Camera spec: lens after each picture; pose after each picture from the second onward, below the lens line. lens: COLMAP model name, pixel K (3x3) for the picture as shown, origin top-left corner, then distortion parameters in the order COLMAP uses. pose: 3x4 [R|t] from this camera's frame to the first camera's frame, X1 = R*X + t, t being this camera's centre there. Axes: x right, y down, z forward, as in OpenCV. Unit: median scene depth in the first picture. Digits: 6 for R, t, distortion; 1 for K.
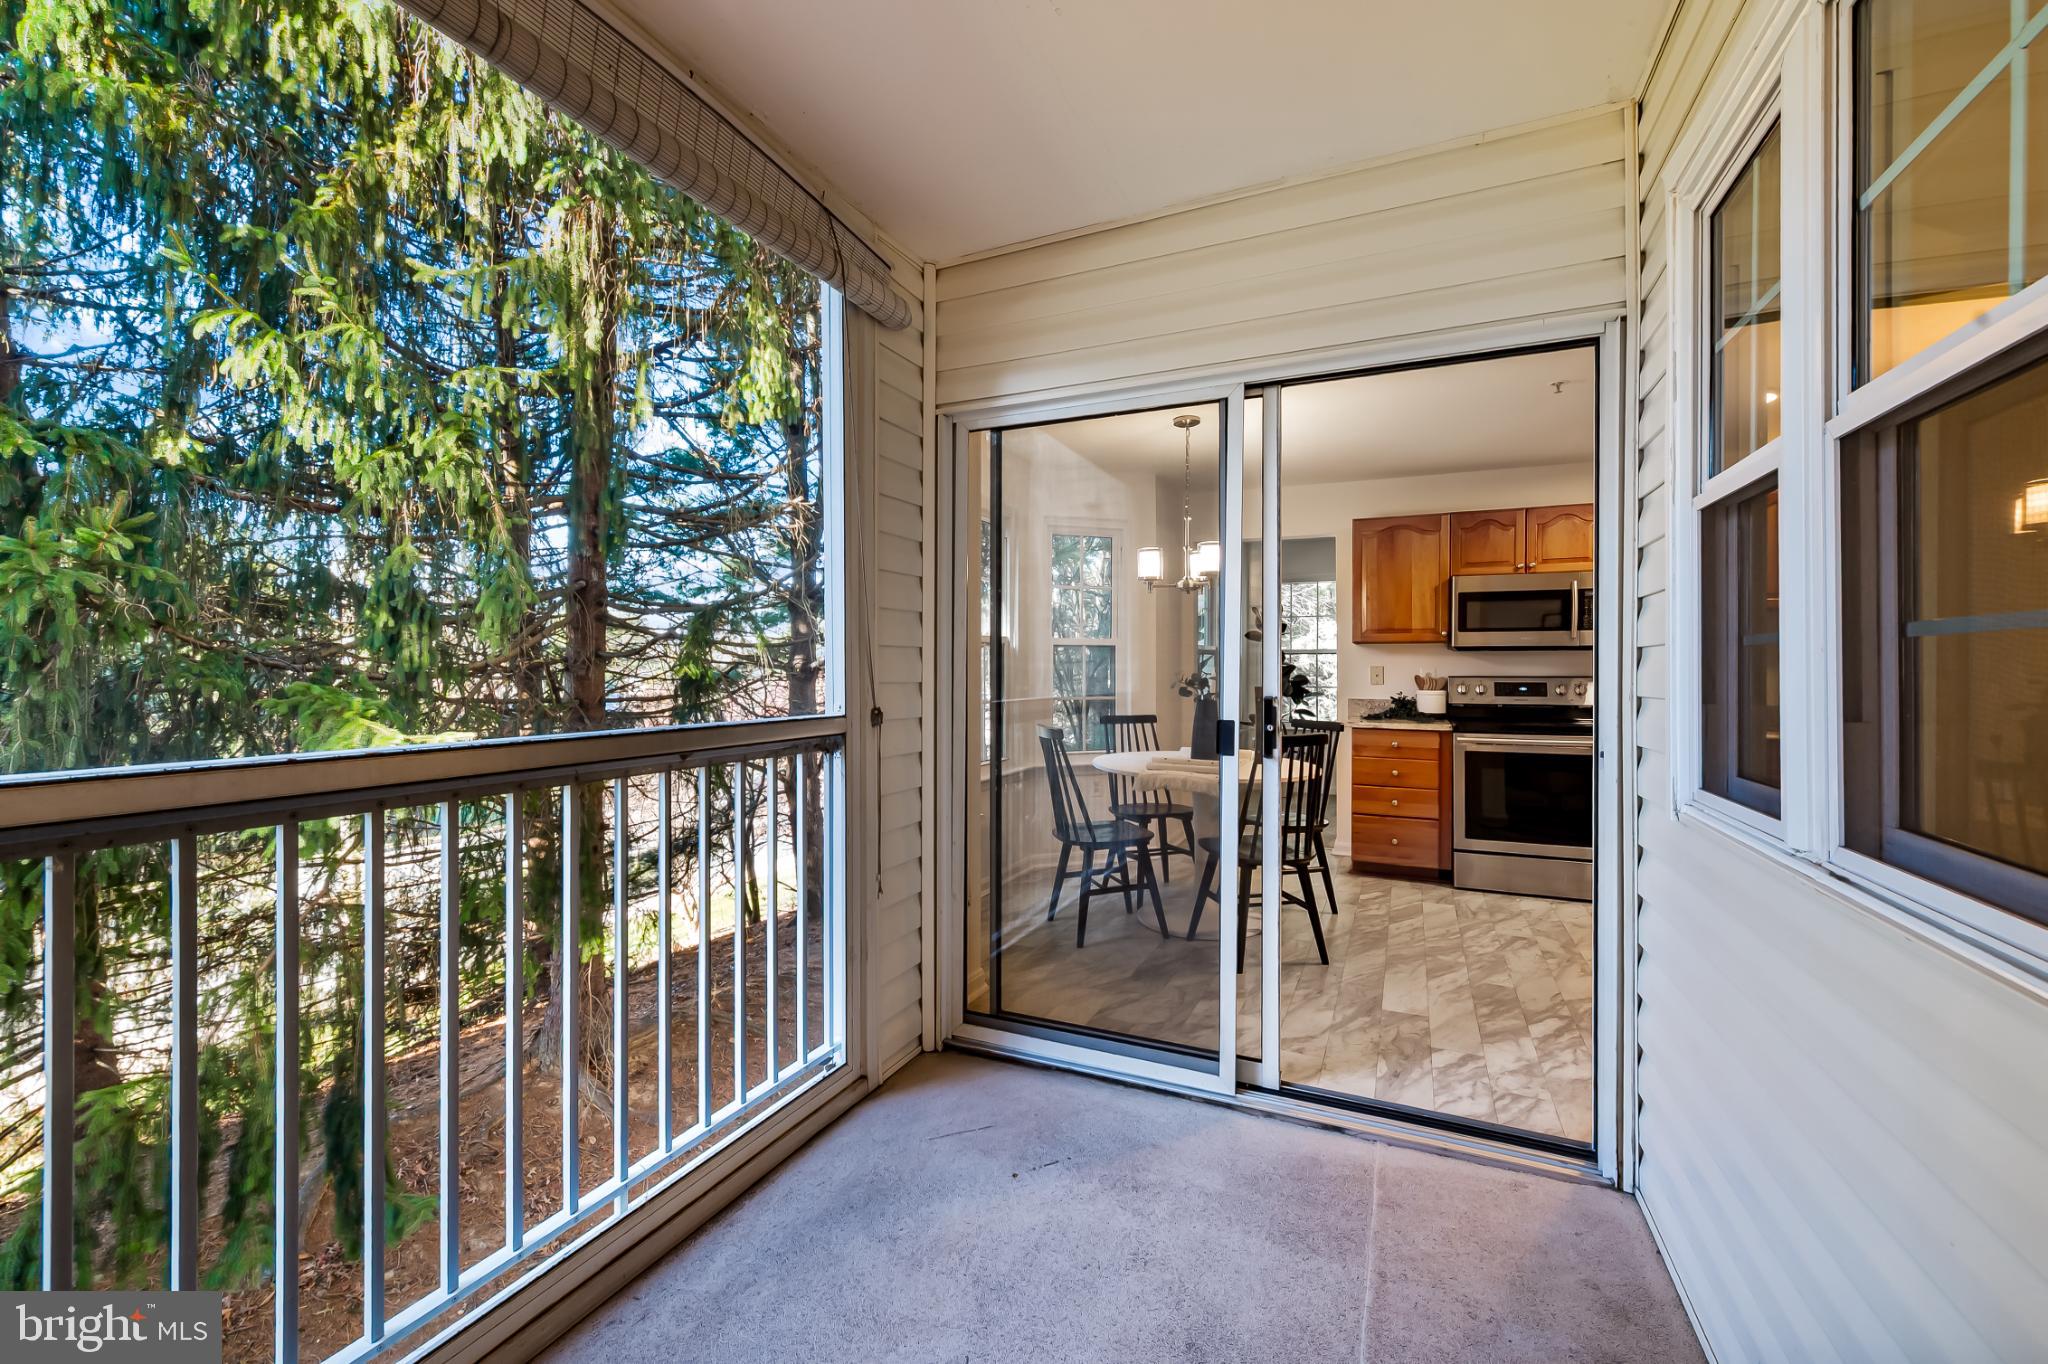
lens RADIAL K [[834.1, 0, 1027.3], [0, 834.1, 673.1], [0, 0, 1]] dist [0.000964, 0.000070]
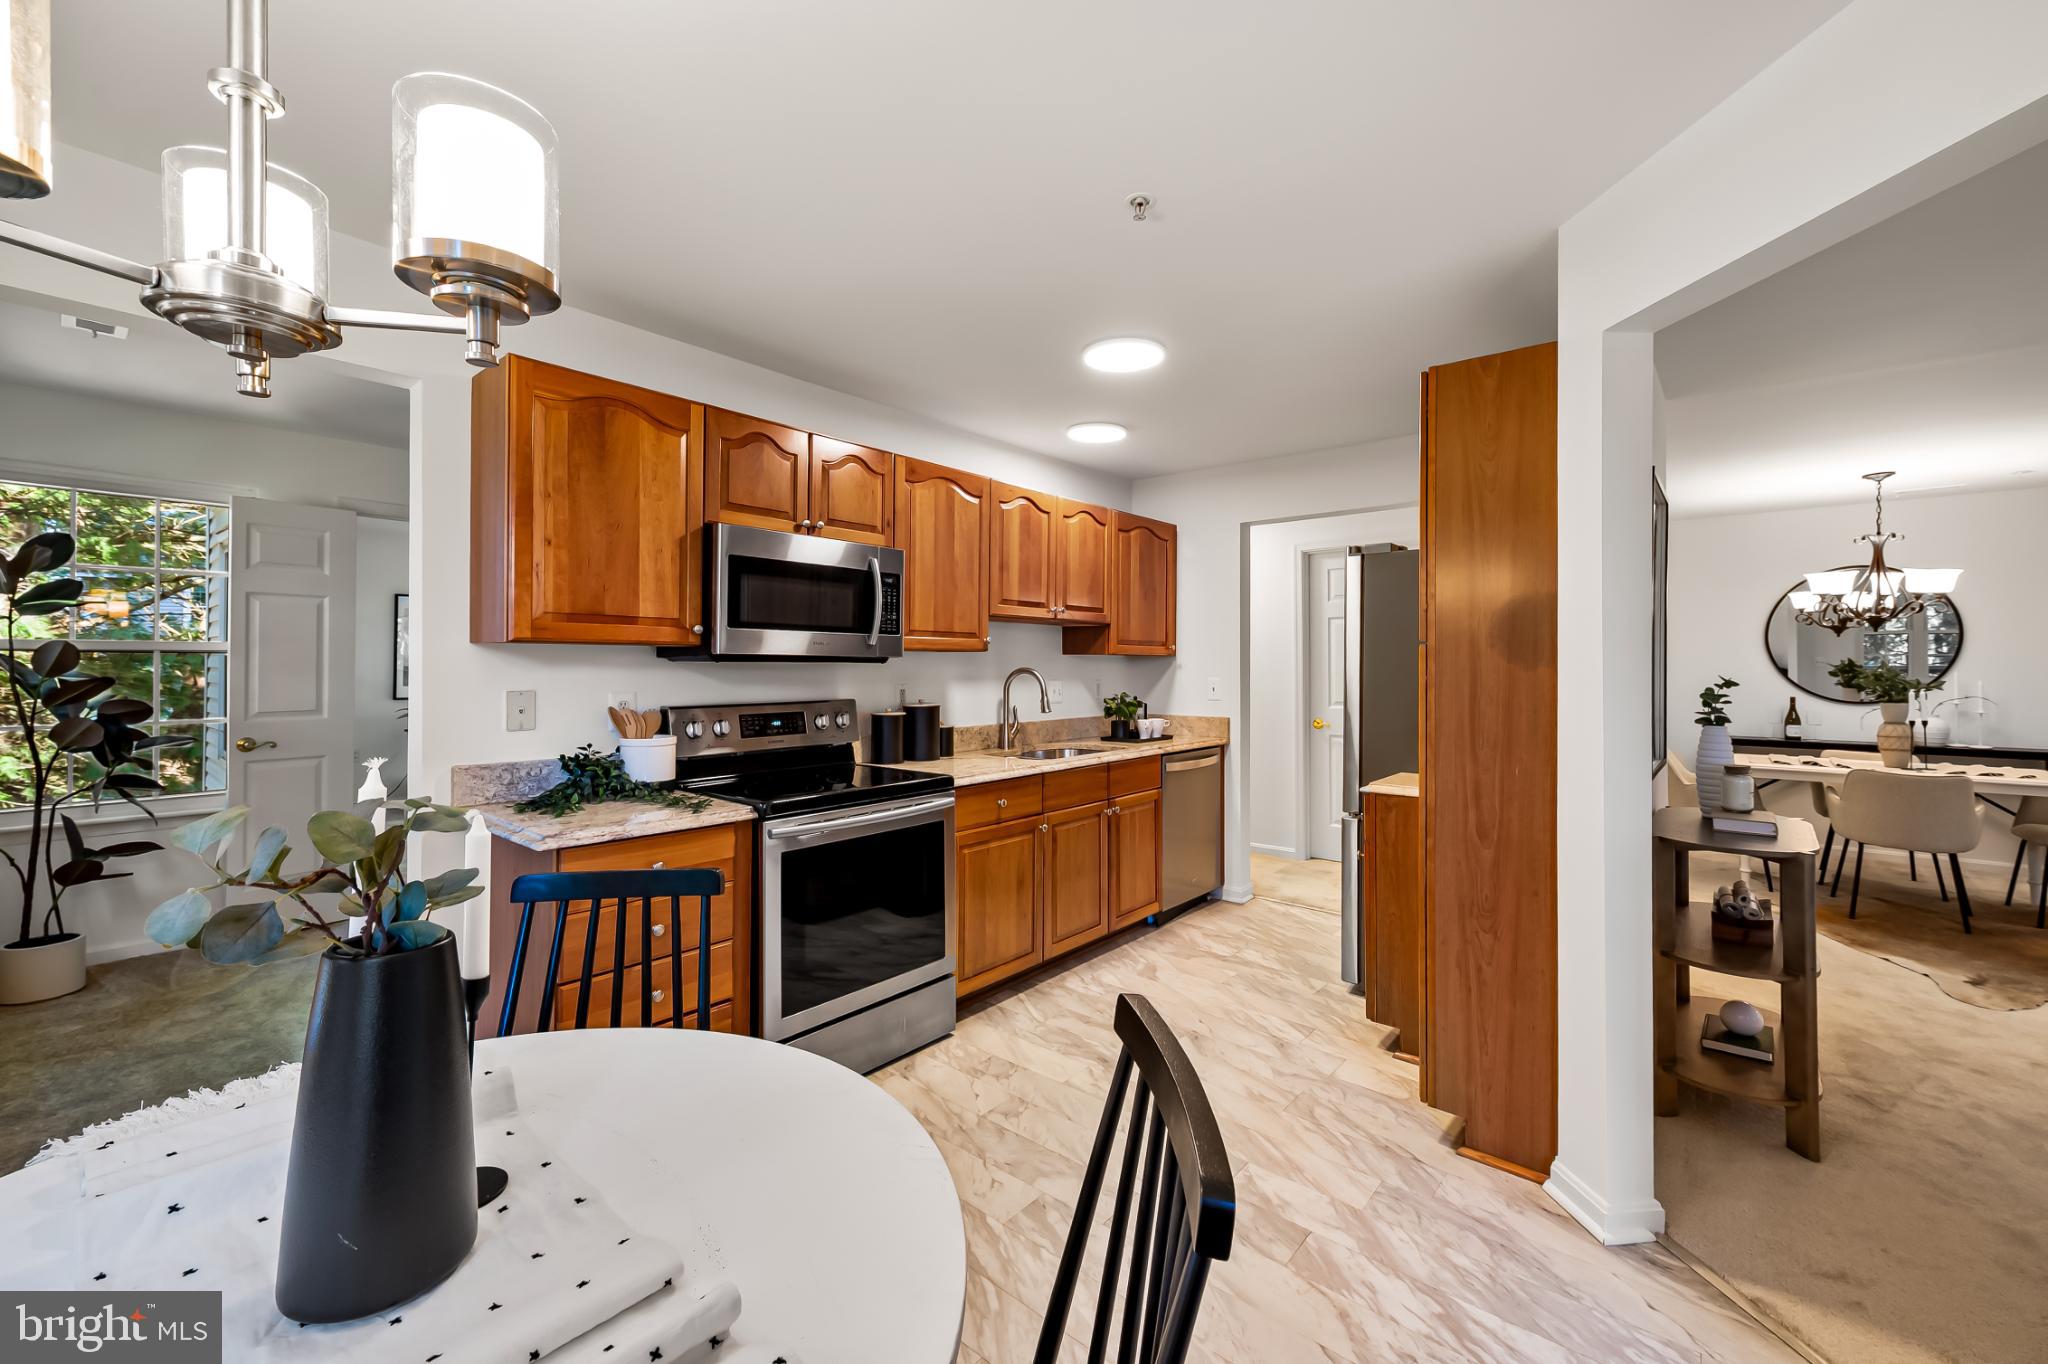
lens RADIAL K [[819.7, 0, 1027.5], [0, 819.7, 662.7], [0, 0, 1]] dist [0.000519, -0.000056]
pose [[0.280644, 0.005760, 0.959795, 0.060912], [0.001227, 0.999979, -0.006360, -0.022398], [-0.959811, 0.002963, 0.280631, 0.641015]]
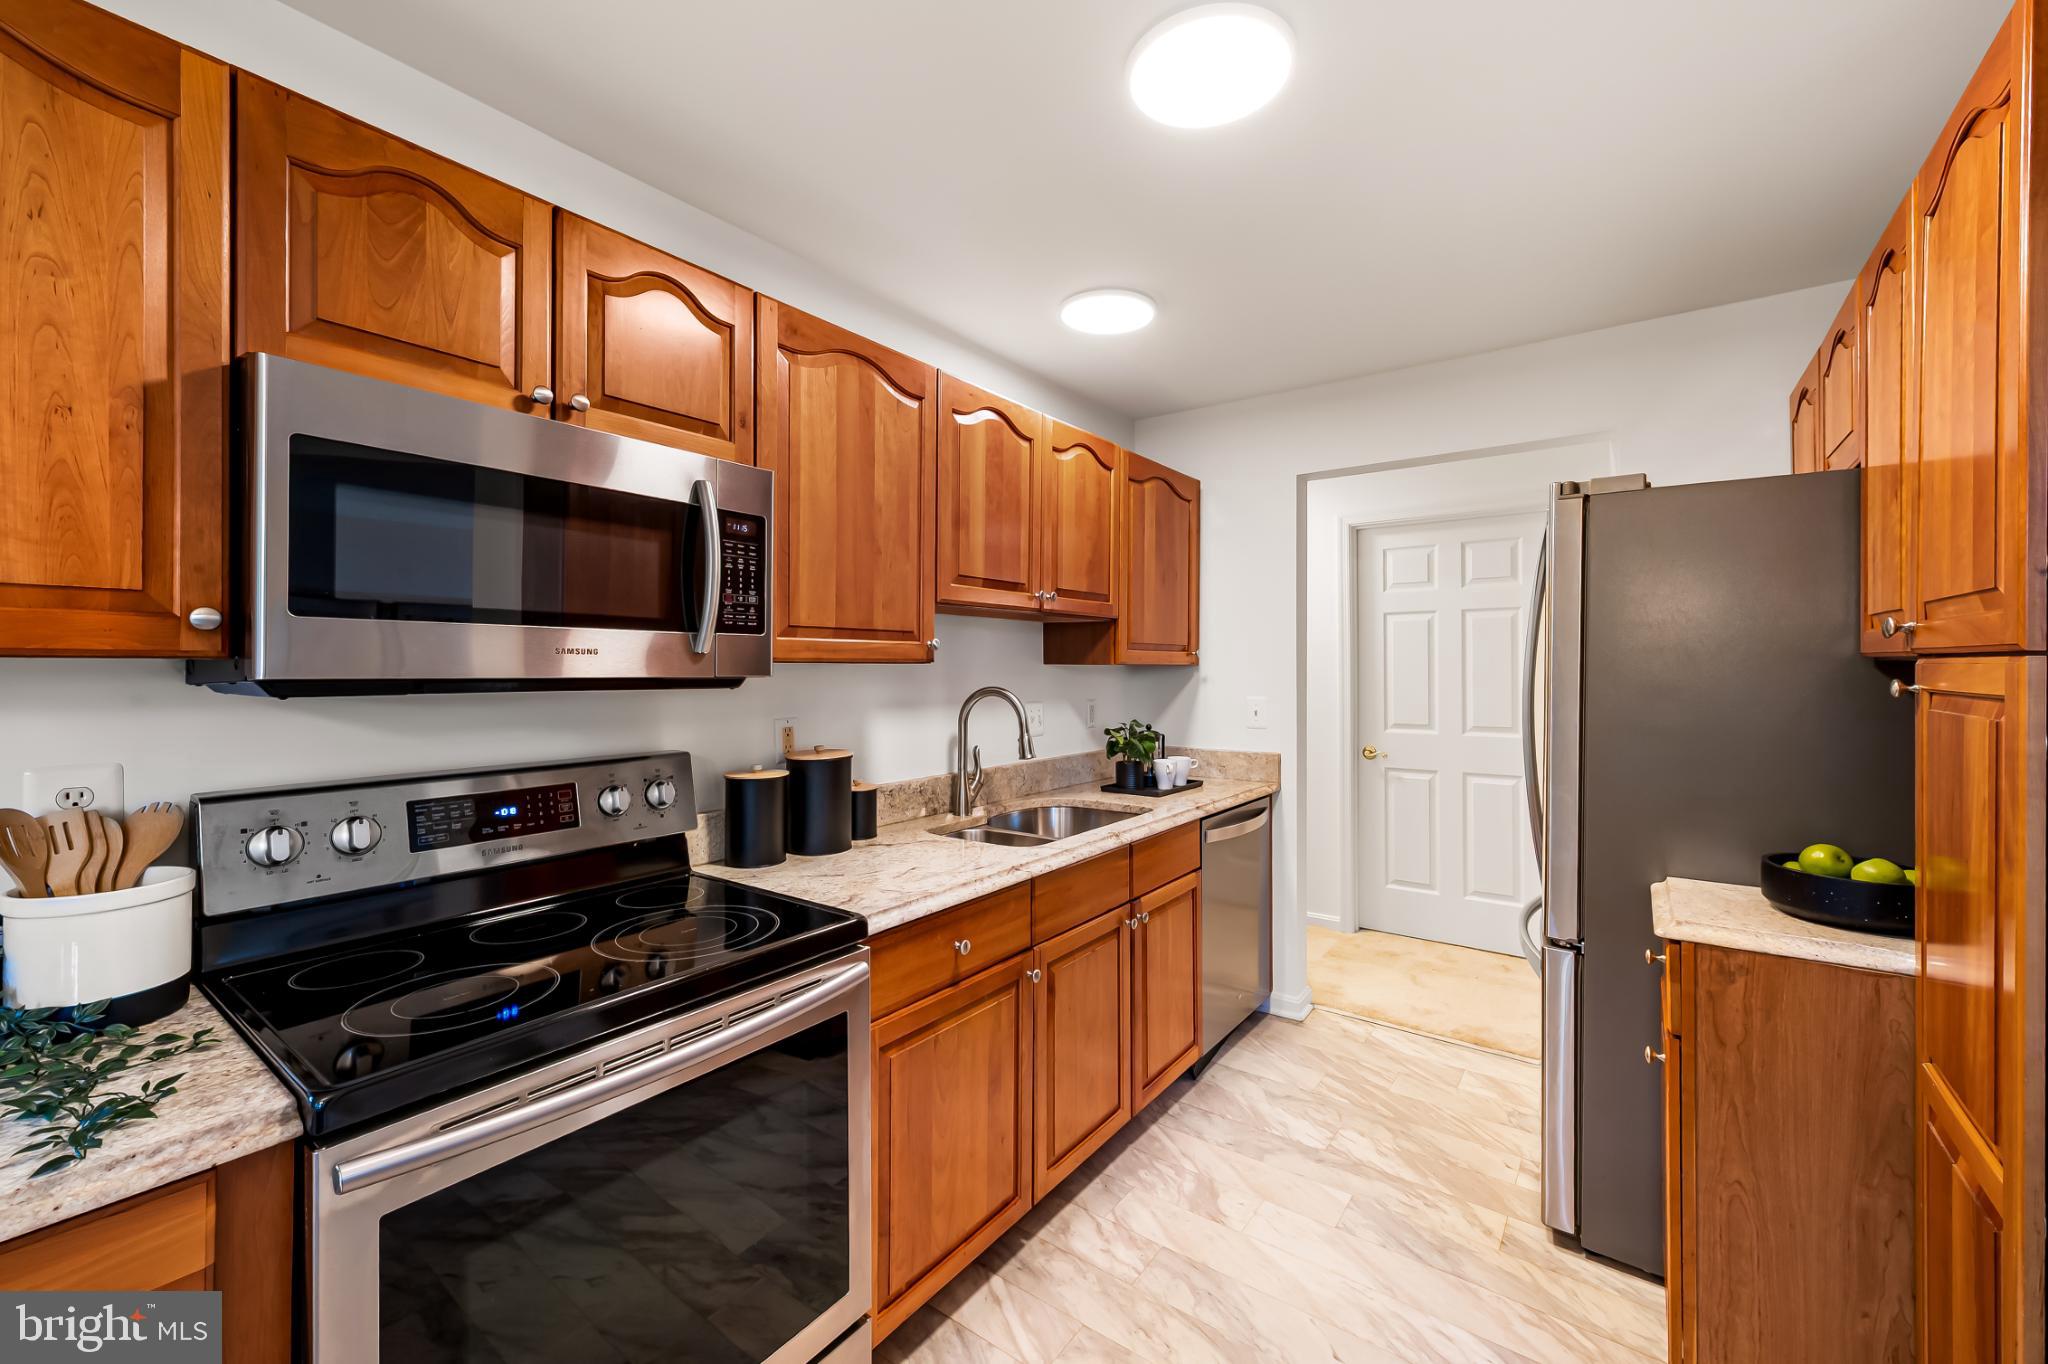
lens RADIAL K [[819.7, 0, 1027.5], [0, 819.7, 662.7], [0, 0, 1]] dist [0.000519, -0.000056]
pose [[0.214990, 0.007256, 0.976589, 0.334062], [0.003817, 0.999959, -0.008270, -0.033068], [-0.976609, 0.005506, 0.214953, 0.736513]]
